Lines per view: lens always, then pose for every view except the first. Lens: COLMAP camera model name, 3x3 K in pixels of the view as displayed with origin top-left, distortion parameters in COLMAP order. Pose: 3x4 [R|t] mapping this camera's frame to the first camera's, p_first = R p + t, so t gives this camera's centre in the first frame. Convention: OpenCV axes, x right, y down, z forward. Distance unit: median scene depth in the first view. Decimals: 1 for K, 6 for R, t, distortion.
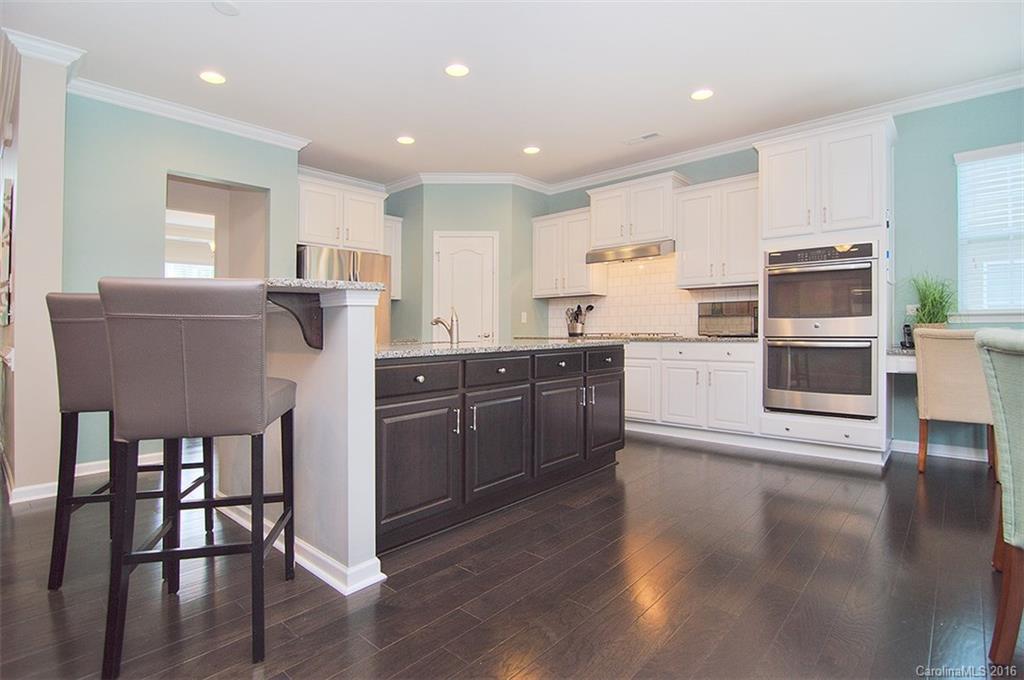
lens RADIAL K [[494.0, 0, 516.0], [0, 494.0, 336.4], [0, 0, 1]] dist [-0.032084, -0.000626]
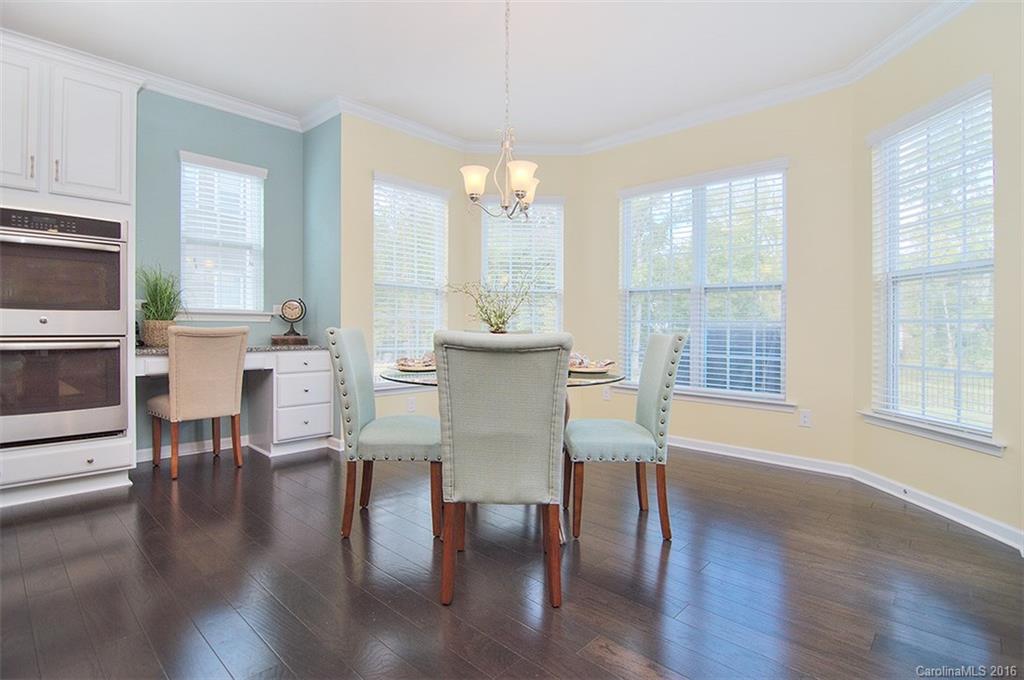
lens RADIAL K [[494.0, 0, 516.0], [0, 494.0, 336.4], [0, 0, 1]] dist [-0.032084, -0.000626]
pose [[-0.002188, -0.010547, 0.999942, -0.099185], [0.001385, 0.999943, 0.010550, -0.004843], [-0.999997, 0.001408, -0.002173, 0.317568]]
